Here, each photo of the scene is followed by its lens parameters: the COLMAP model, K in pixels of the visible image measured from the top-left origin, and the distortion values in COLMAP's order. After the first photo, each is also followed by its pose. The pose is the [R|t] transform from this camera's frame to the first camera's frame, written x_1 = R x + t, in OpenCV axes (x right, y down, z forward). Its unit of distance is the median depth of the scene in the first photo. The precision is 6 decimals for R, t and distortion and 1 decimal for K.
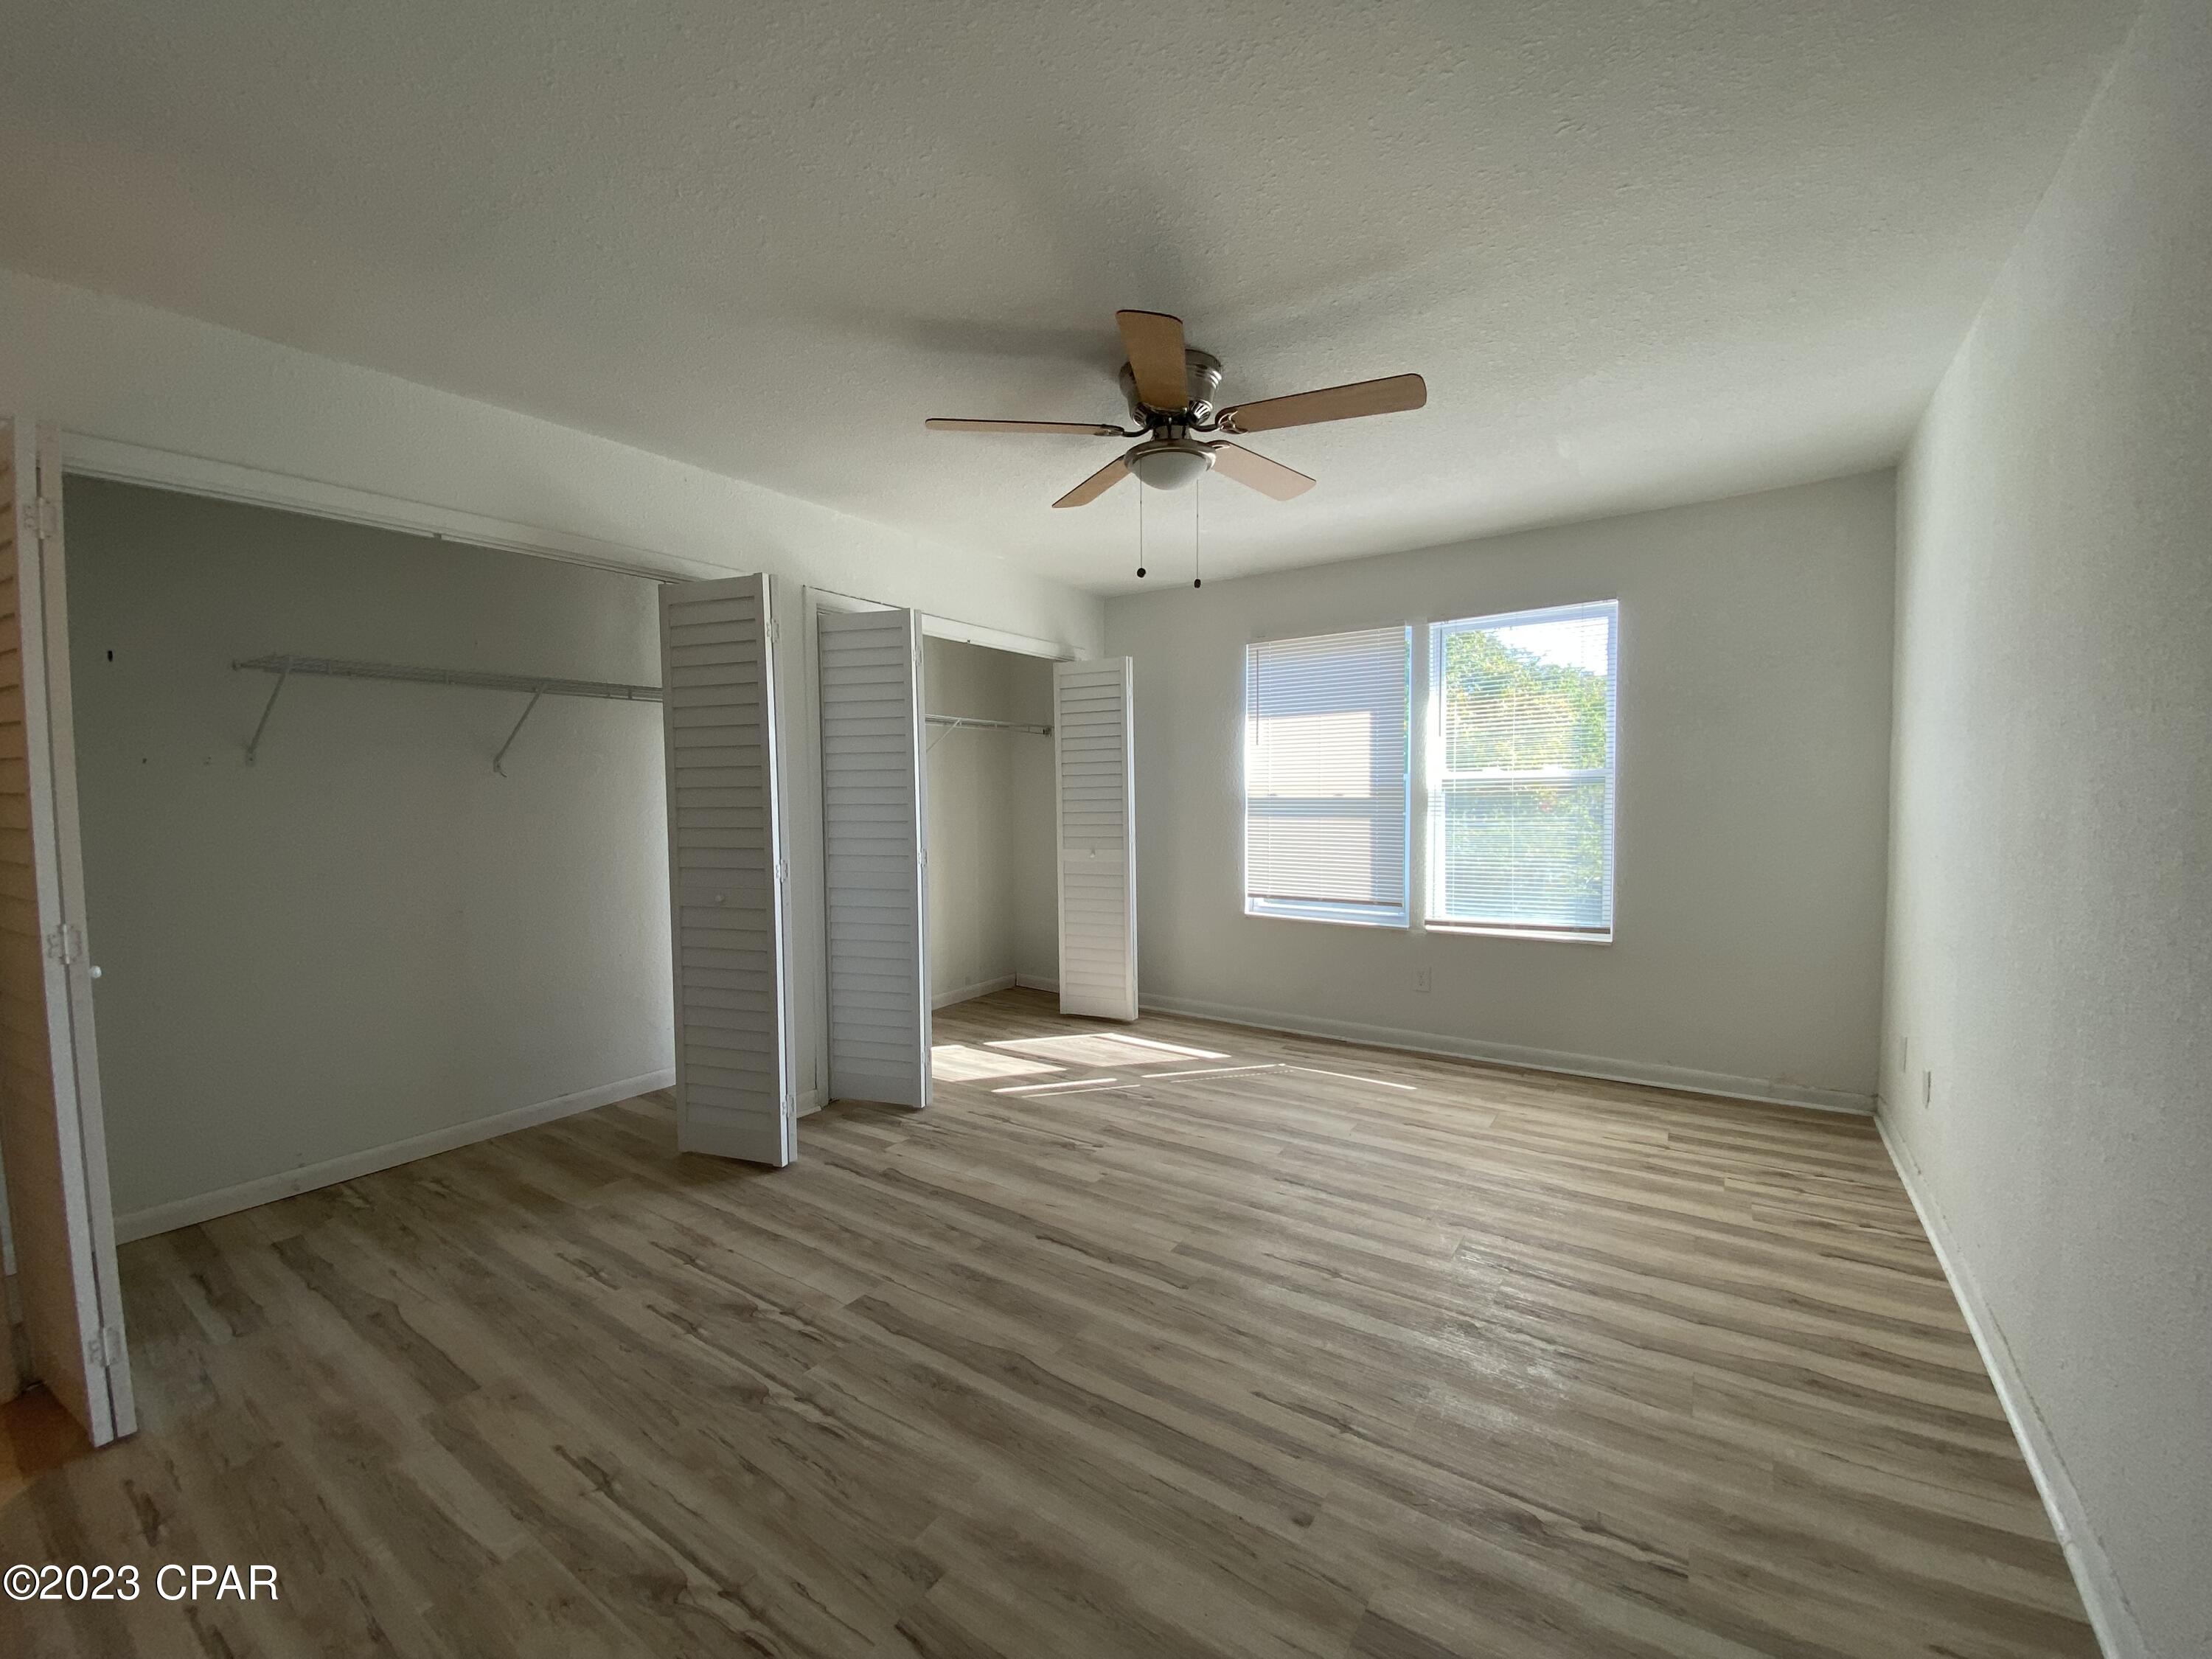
lens RADIAL K [[899.6, 0, 1097.7], [0, 899.6, 835.5], [0, 0, 1]] dist [0.028697, -0.022748]
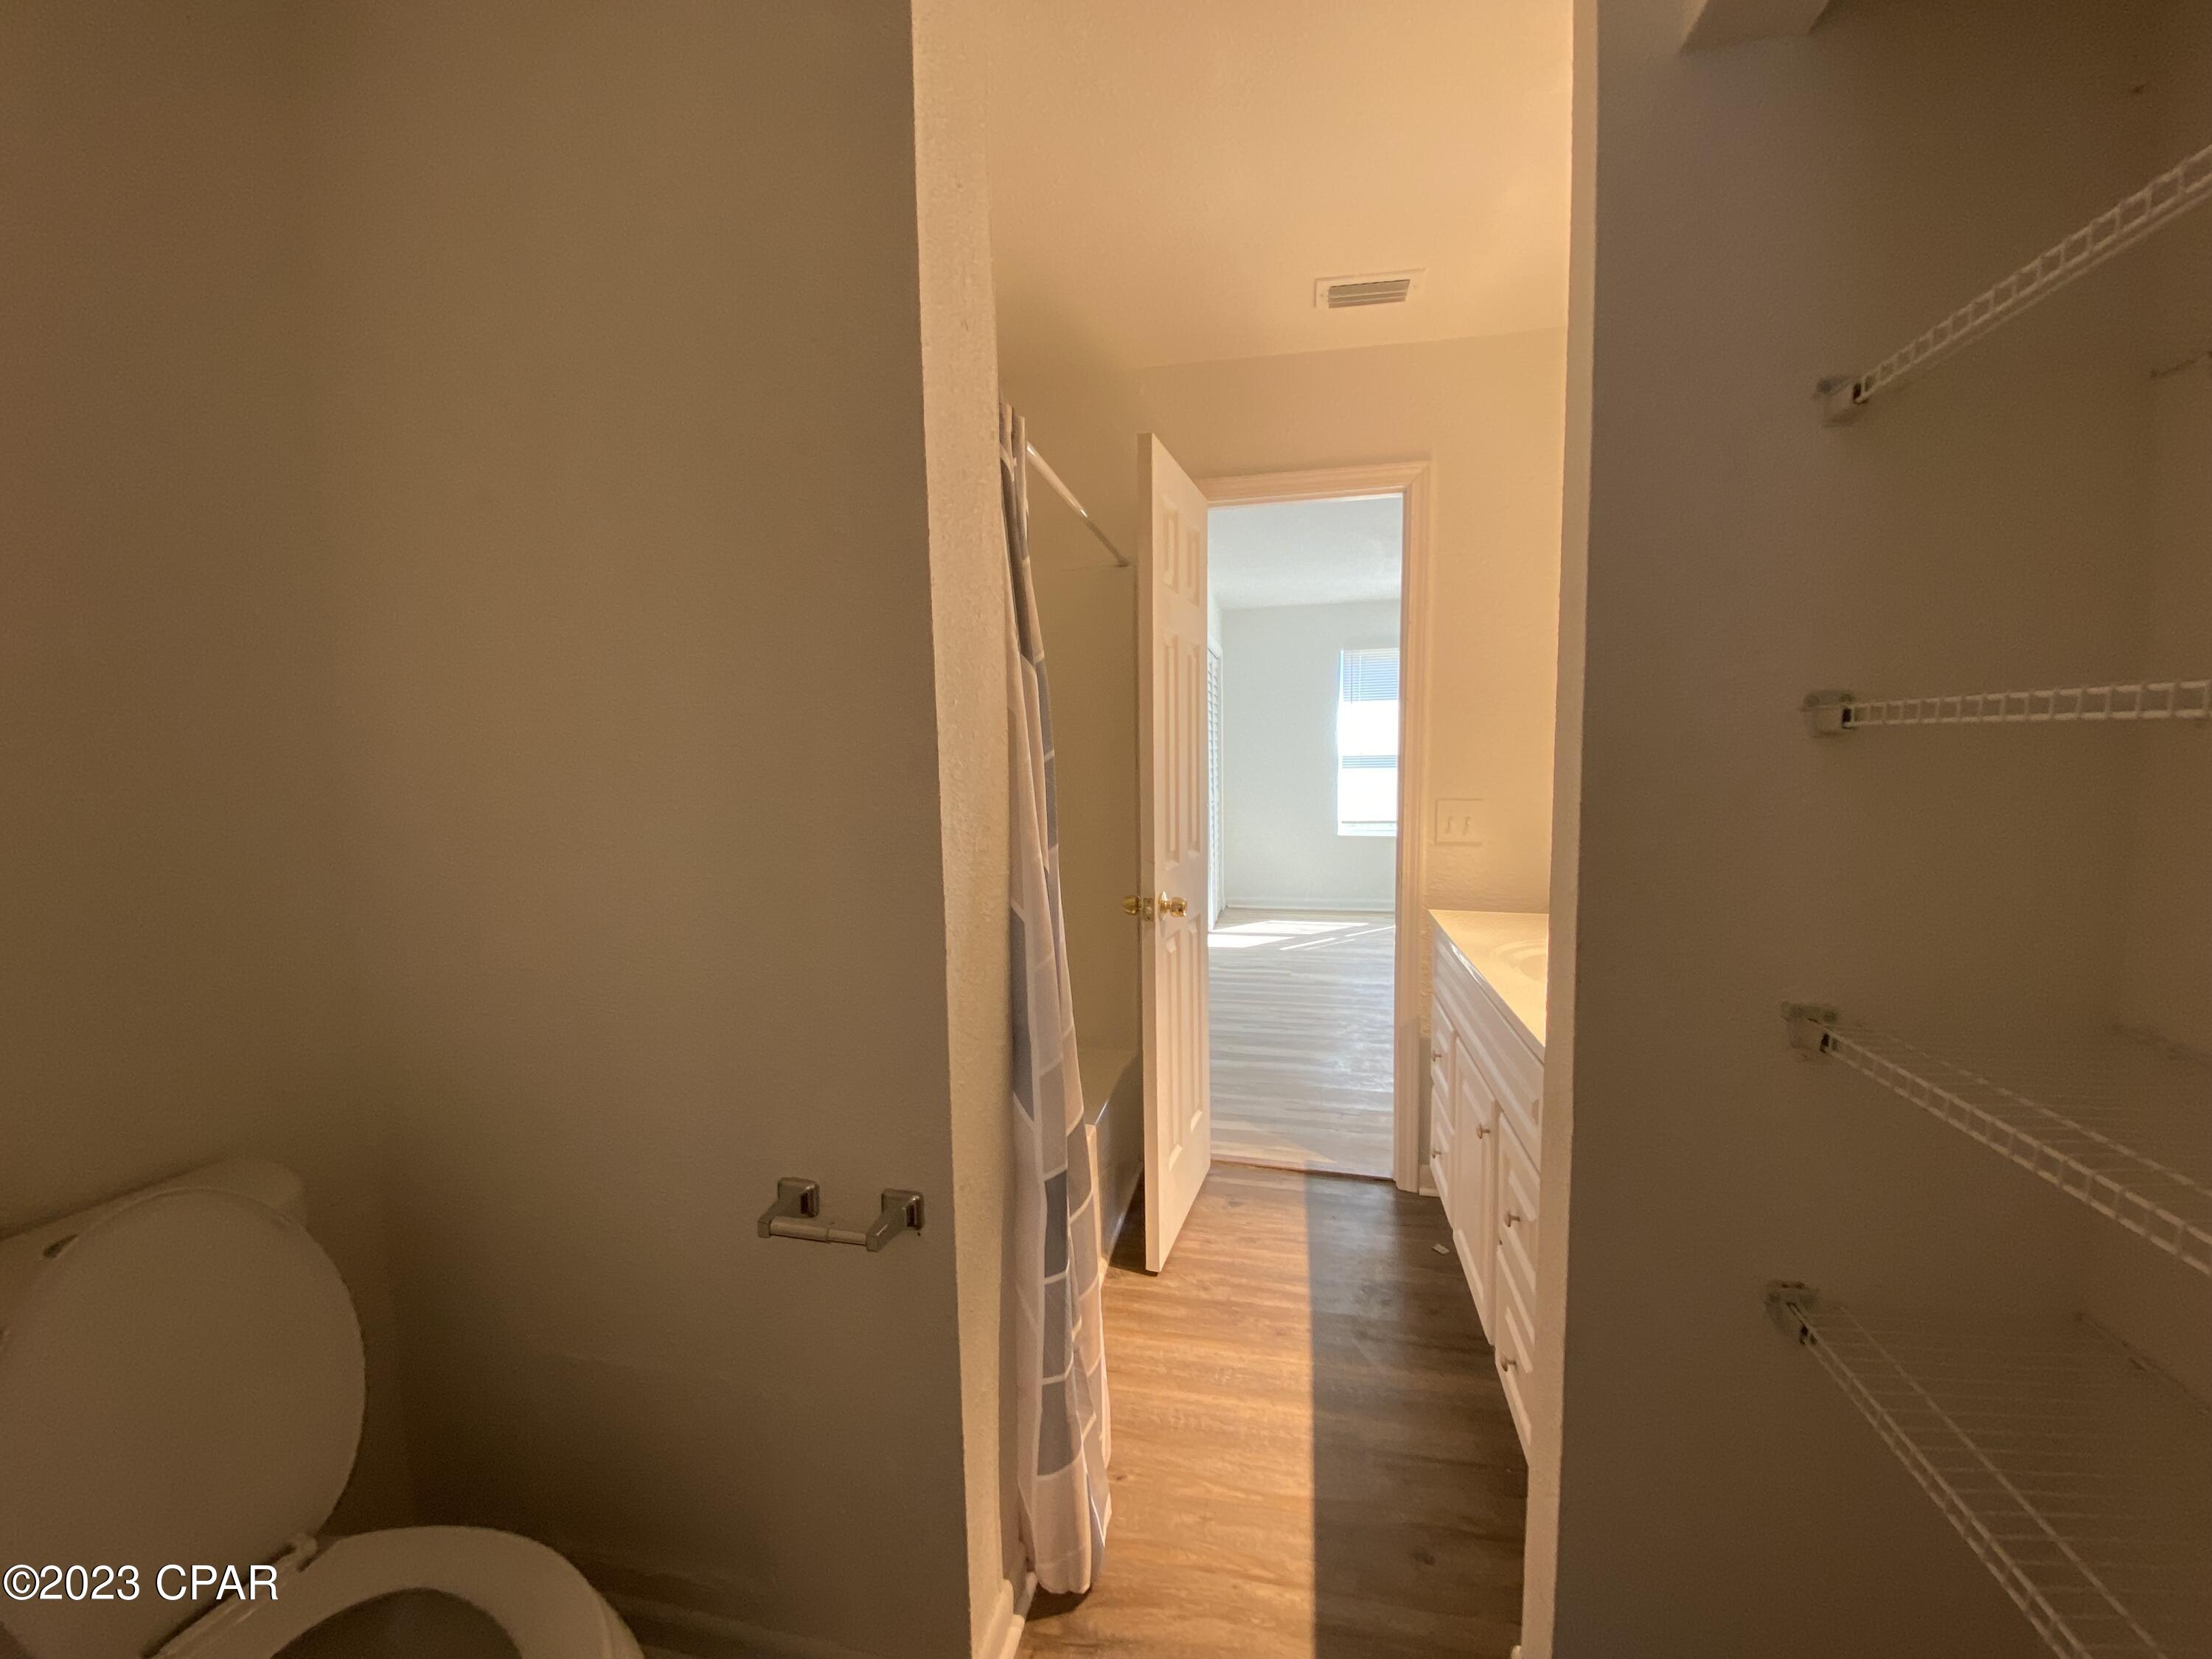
lens RADIAL K [[899.6, 0, 1097.7], [0, 899.6, 835.5], [0, 0, 1]] dist [0.028697, -0.022748]
pose [[0.929252, -0.039112, 0.367371, -1.389536], [0.027675, 0.998956, 0.036352, 0.044745], [-0.368410, -0.023613, 0.929364, -0.408652]]
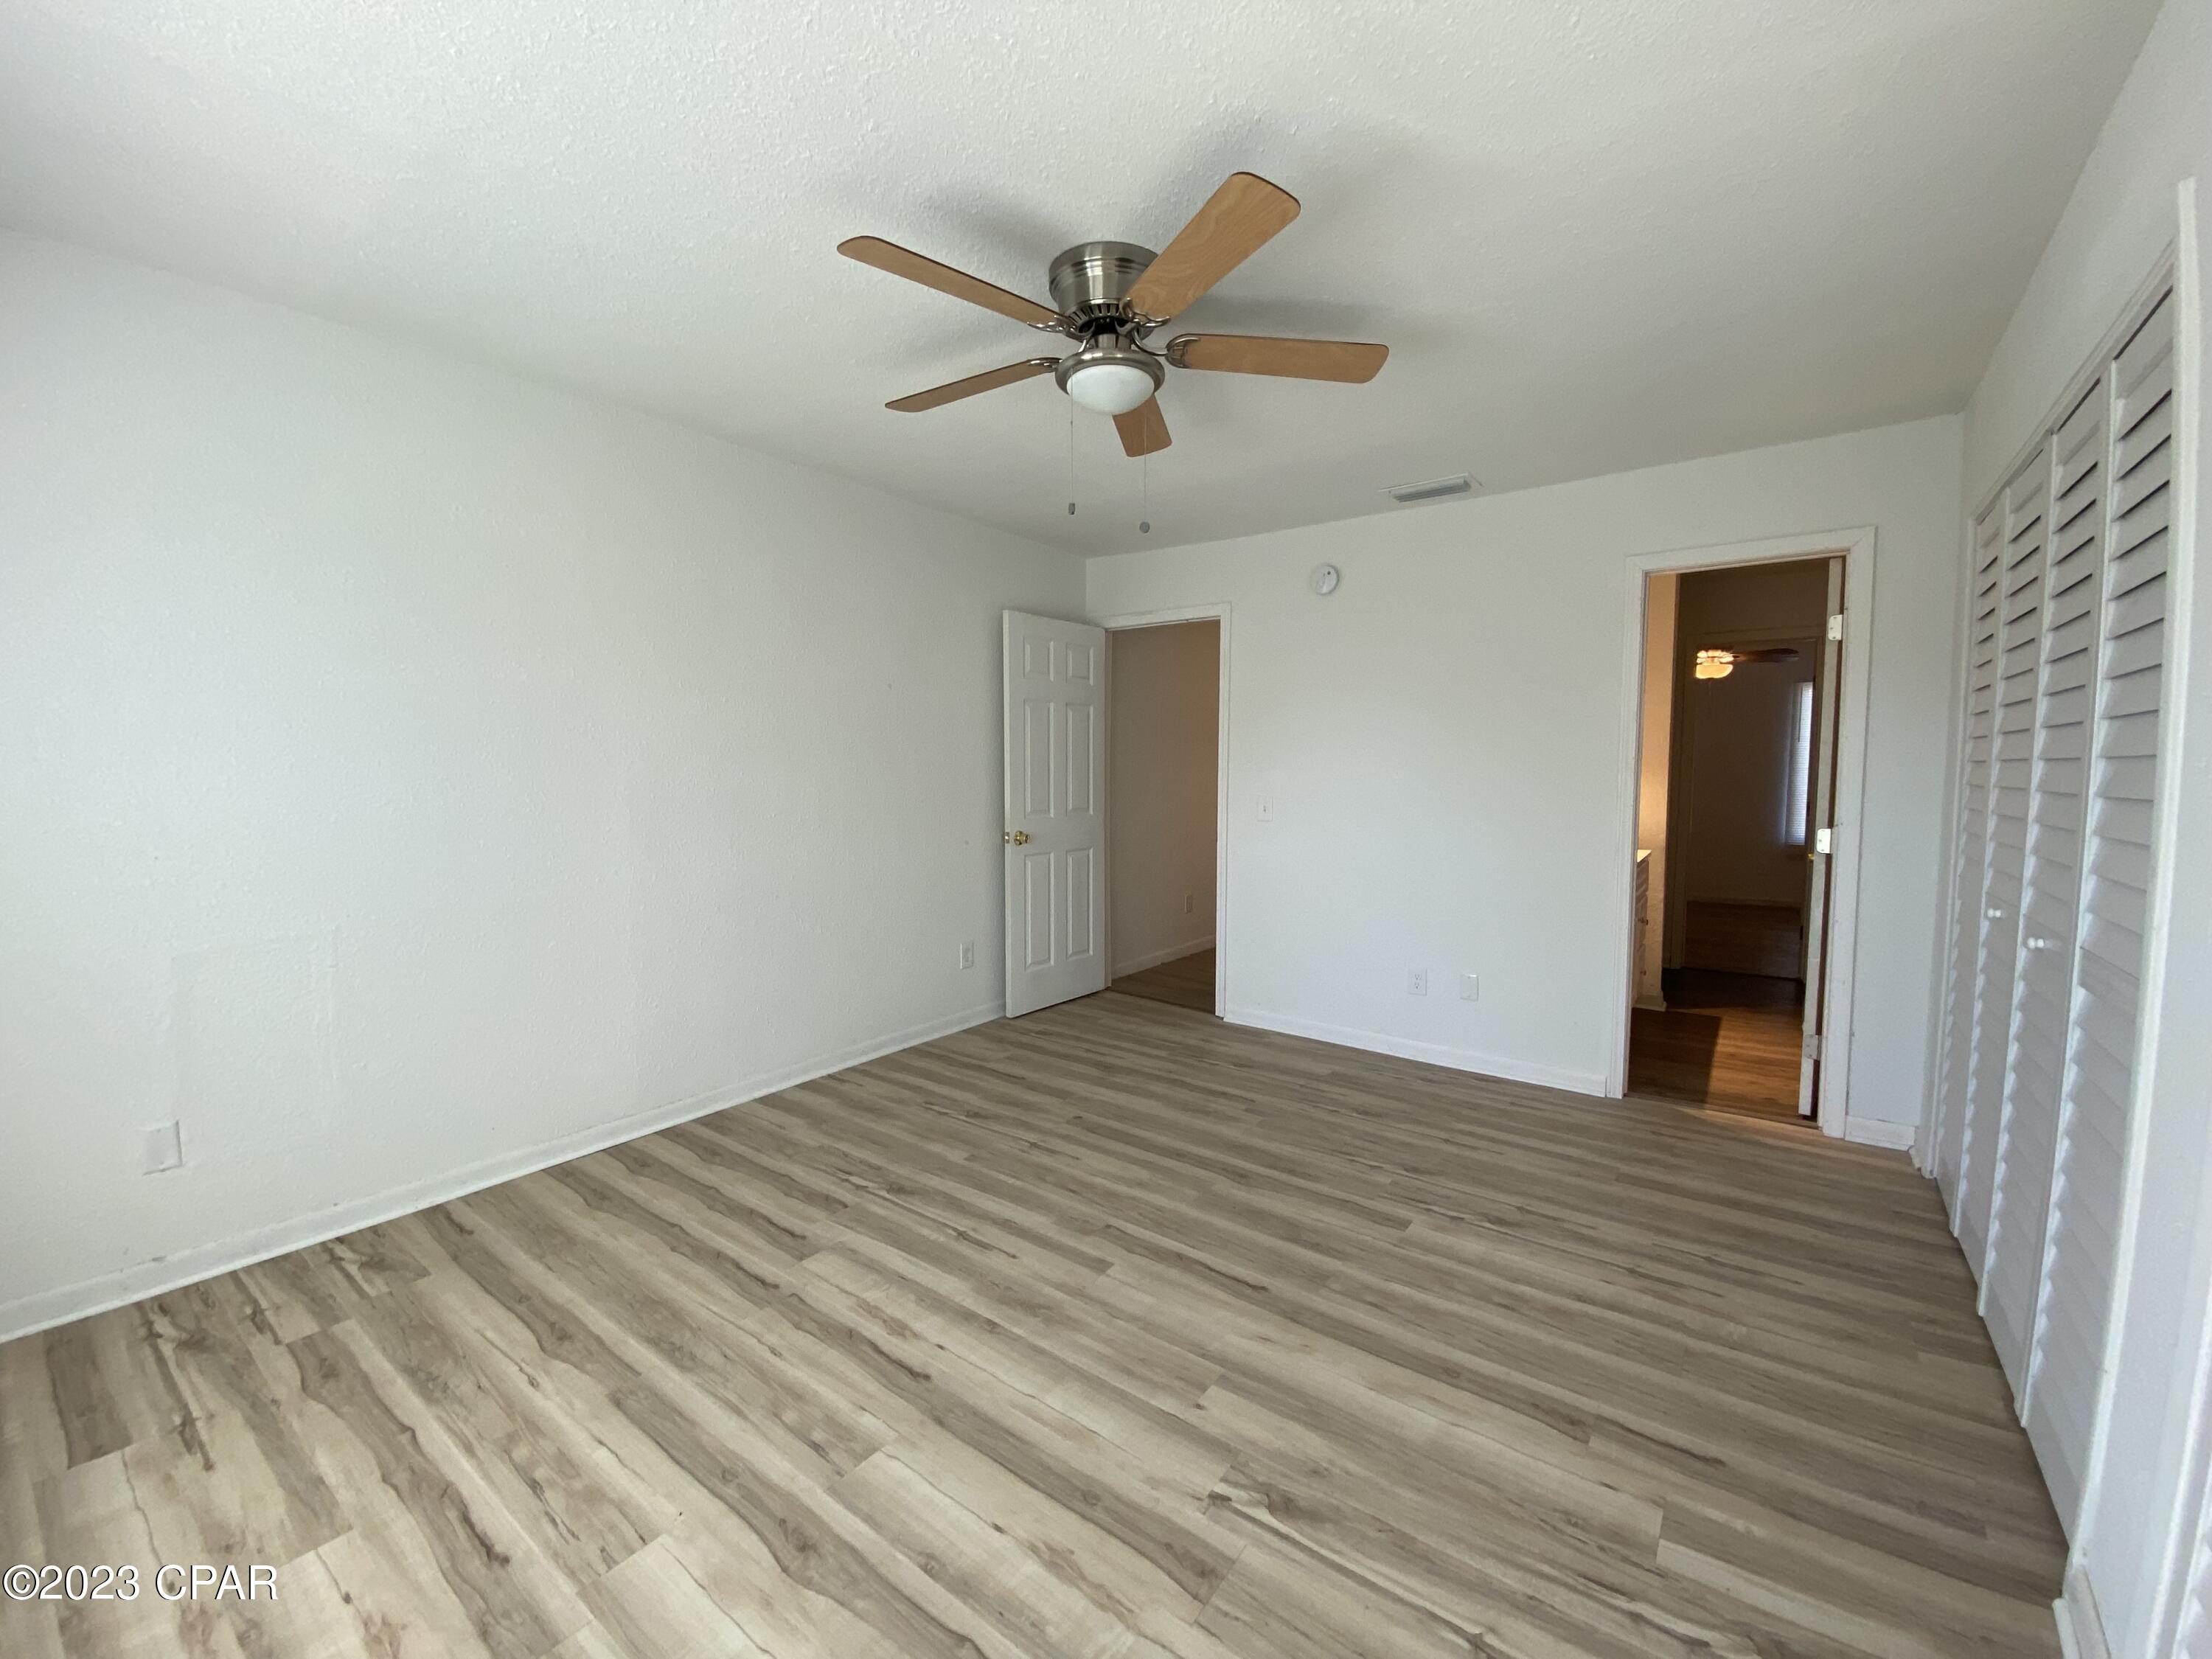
lens RADIAL K [[899.6, 0, 1097.7], [0, 899.6, 835.5], [0, 0, 1]] dist [0.028697, -0.022748]
pose [[-0.999113, 0.003570, 0.041955, 0.055511], [0.009195, 0.990850, 0.134651, -0.098827], [-0.041090, 0.134918, -0.990004, 1.798787]]
